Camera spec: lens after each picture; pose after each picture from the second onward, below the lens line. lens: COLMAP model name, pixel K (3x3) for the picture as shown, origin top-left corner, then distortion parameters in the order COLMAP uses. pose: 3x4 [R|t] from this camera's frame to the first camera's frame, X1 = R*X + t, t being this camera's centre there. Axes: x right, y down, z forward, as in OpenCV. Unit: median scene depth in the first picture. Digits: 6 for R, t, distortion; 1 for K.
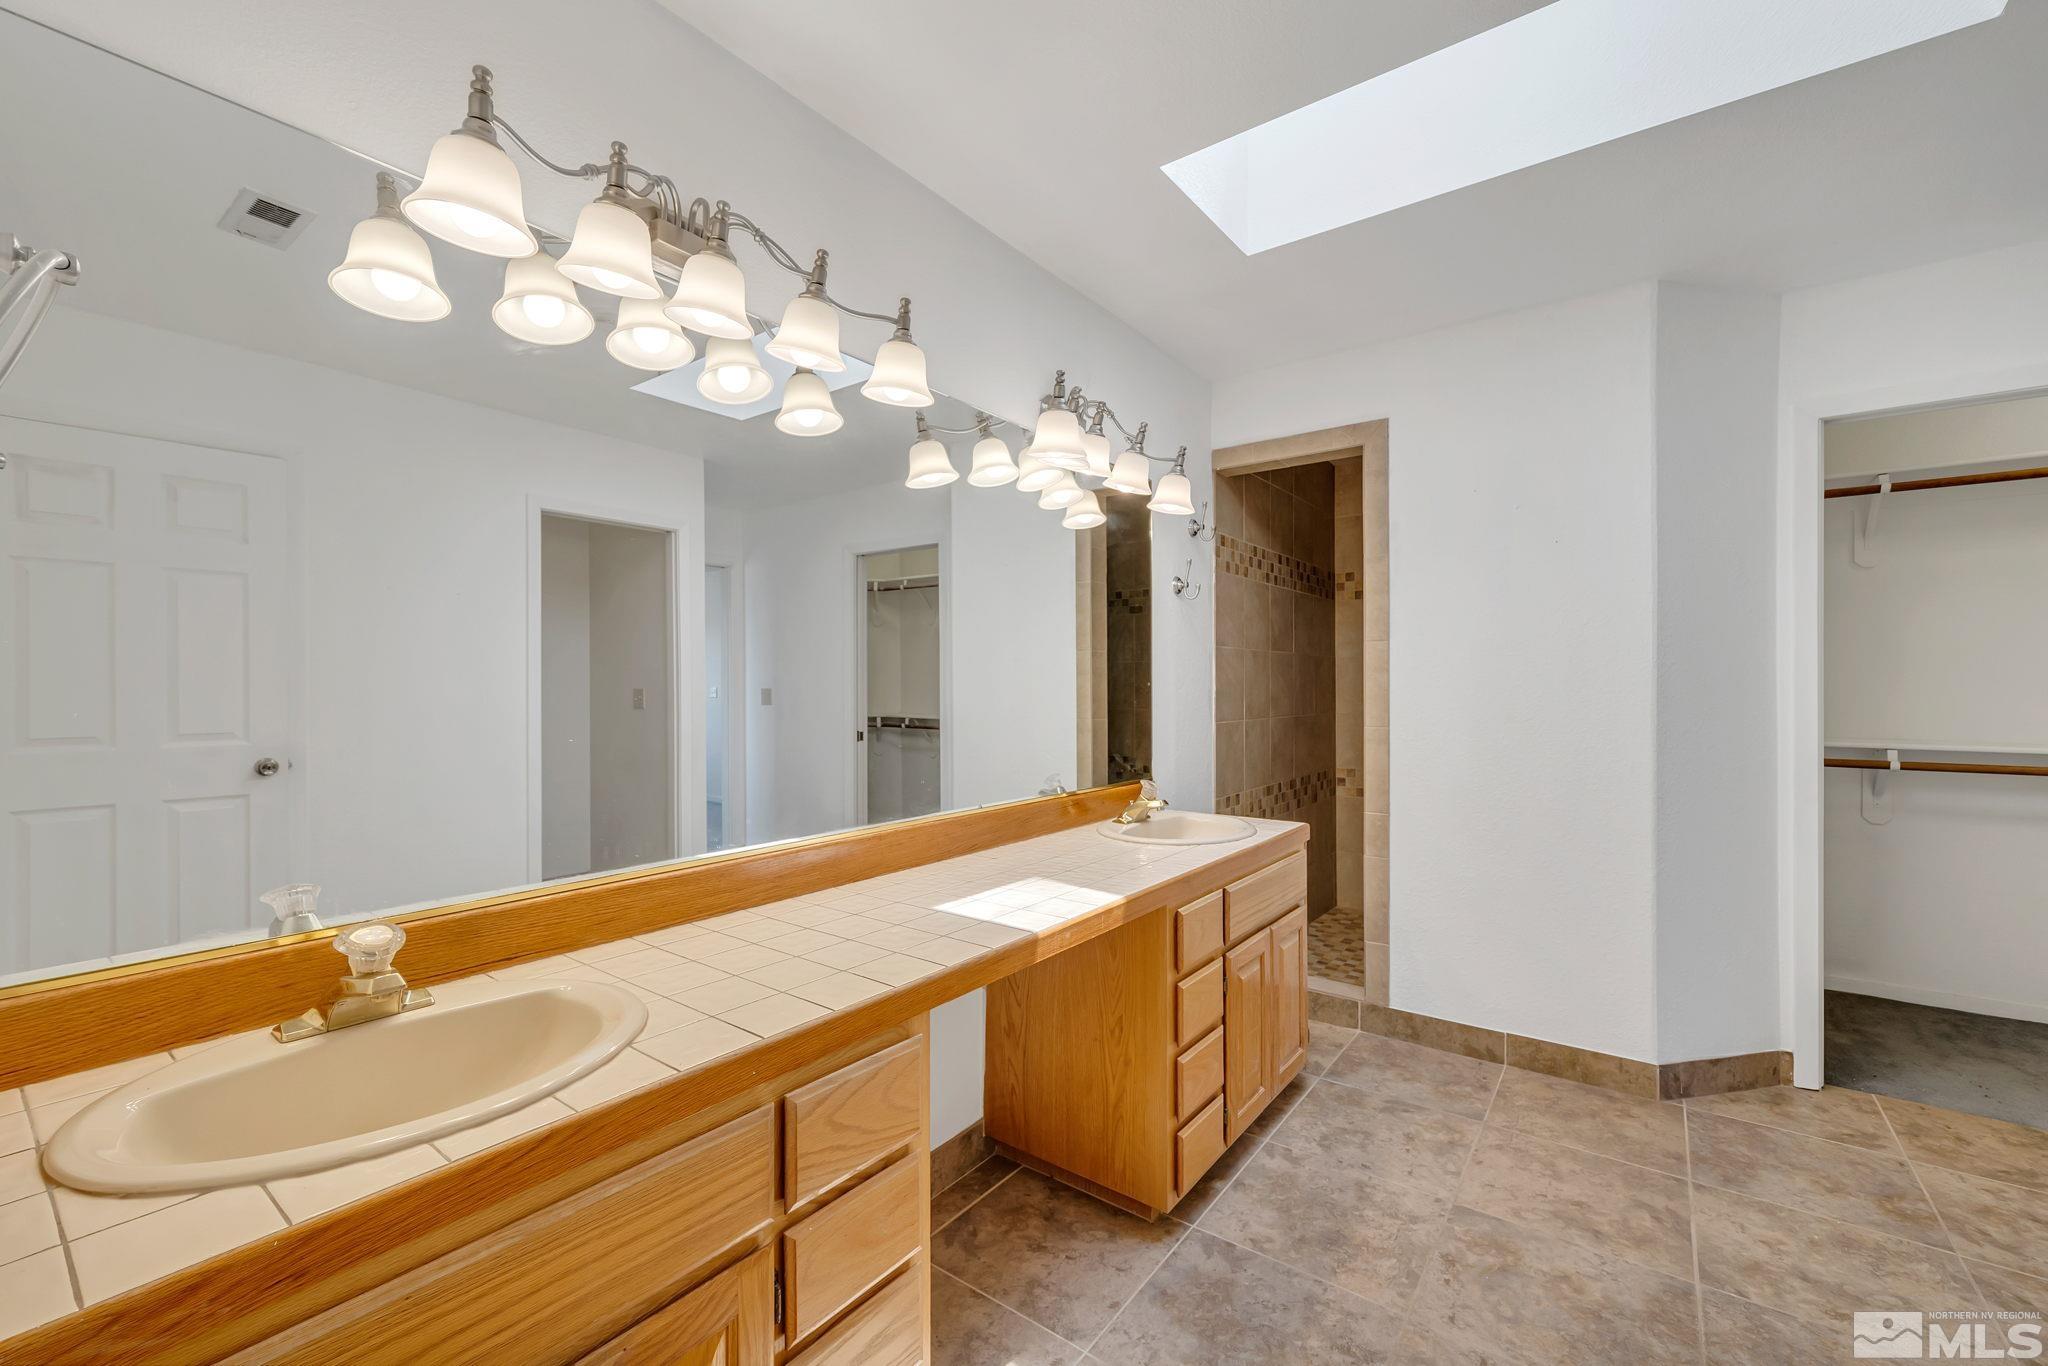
lens RADIAL K [[845.9, 0, 974.4], [0, 845.9, 689.0], [0, 0, 1]] dist [-0.003122, -0.000962]
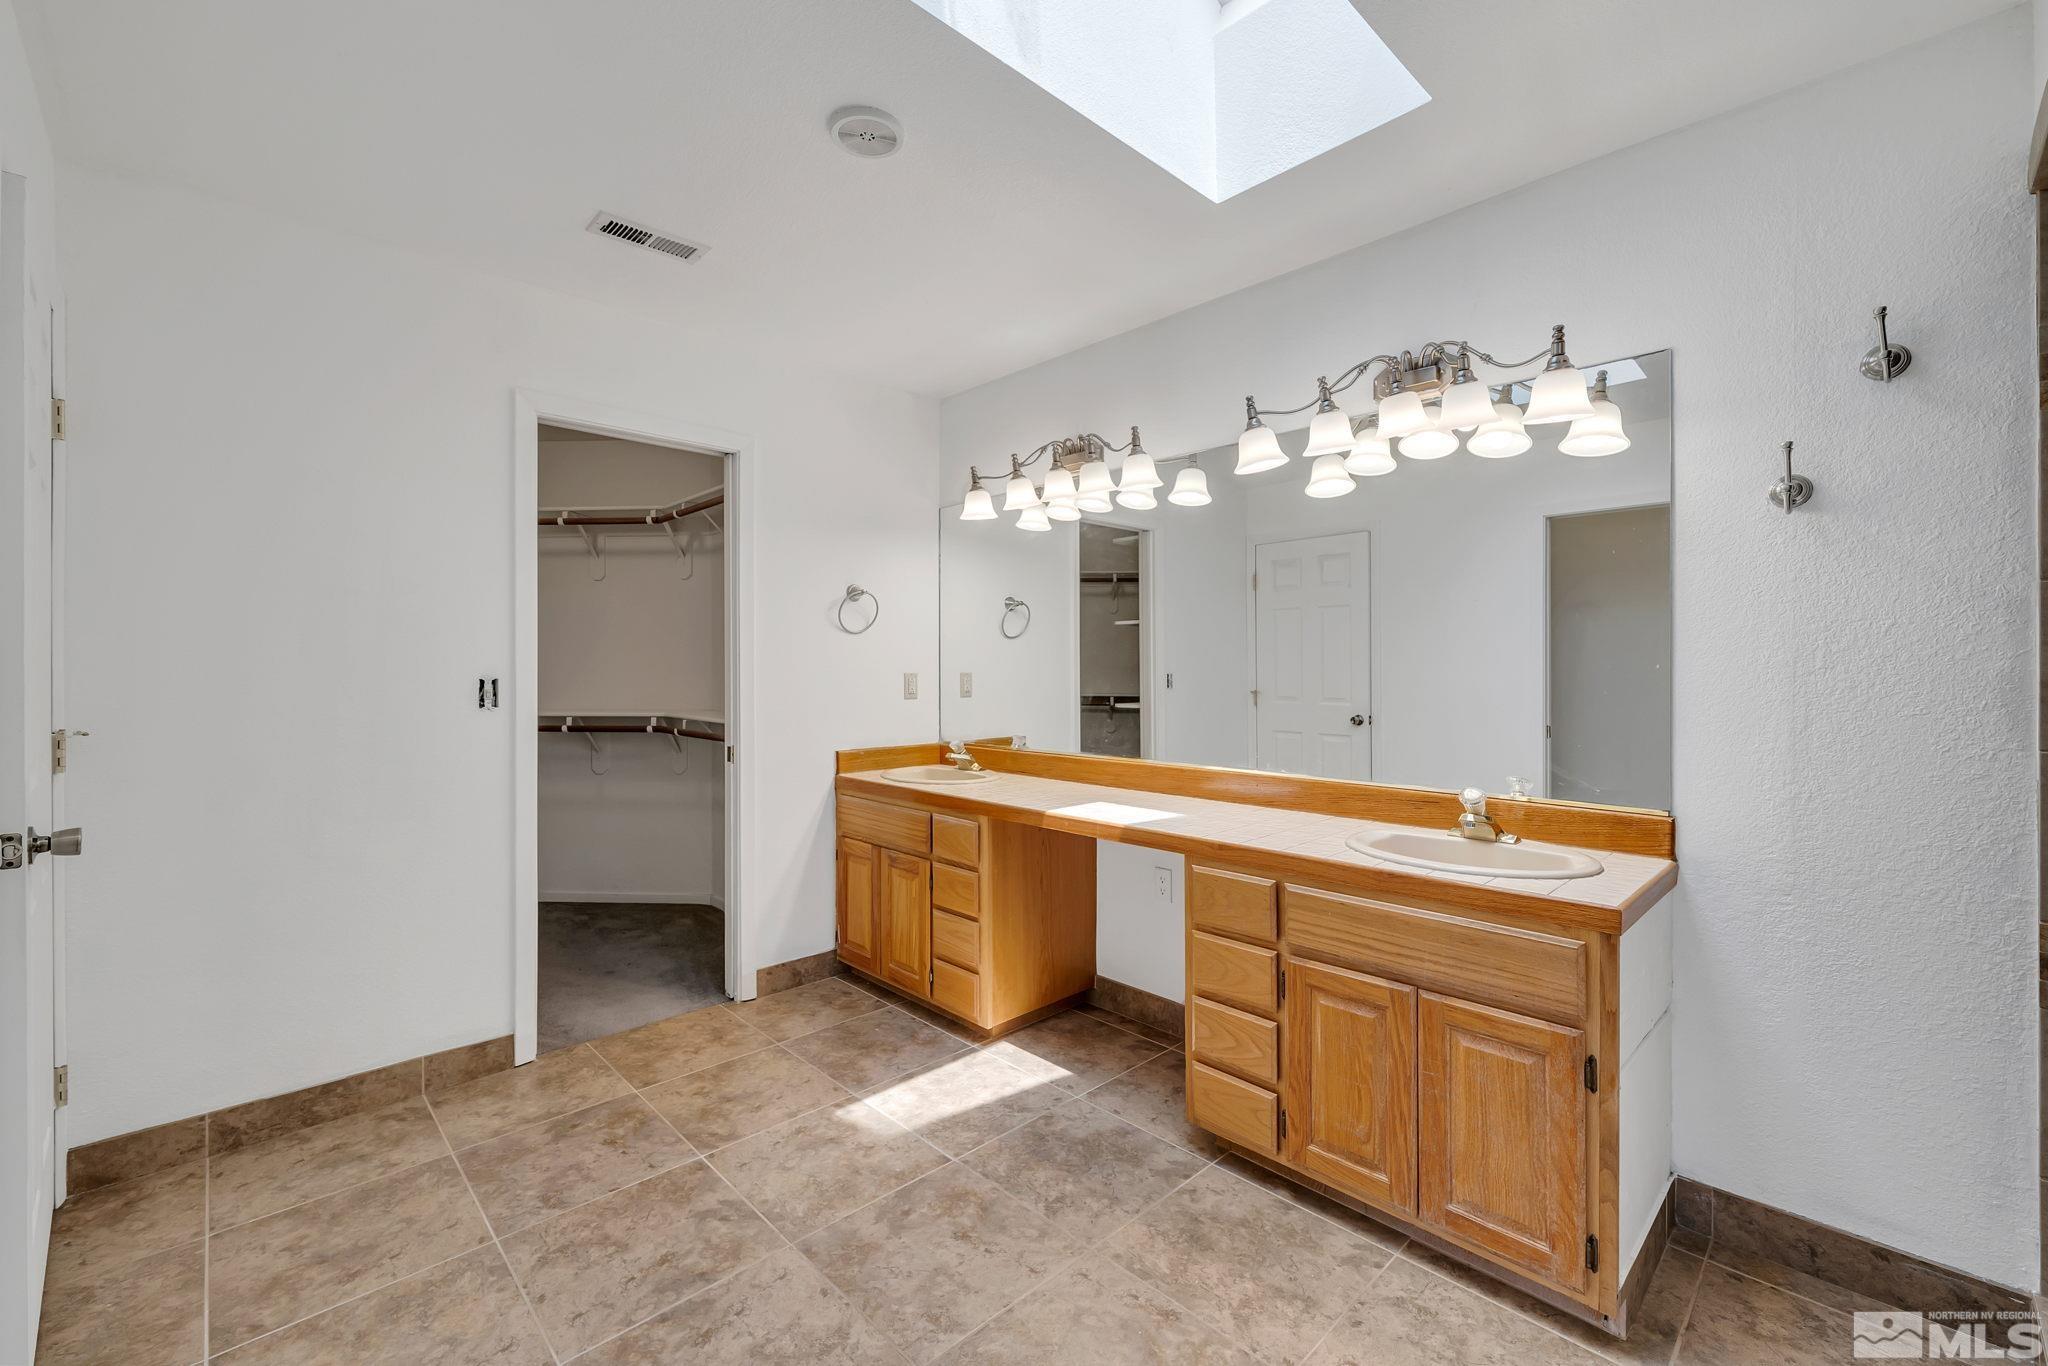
lens RADIAL K [[845.9, 0, 1031.4], [0, 845.9, 675.3], [0, 0, 1]] dist [-0.003122, -0.000962]
pose [[-0.137164, 0.003435, -0.990542, 1.331951], [-0.001303, 0.999992, 0.003648, -0.000105], [0.990547, 0.001791, -0.137159, 0.890303]]
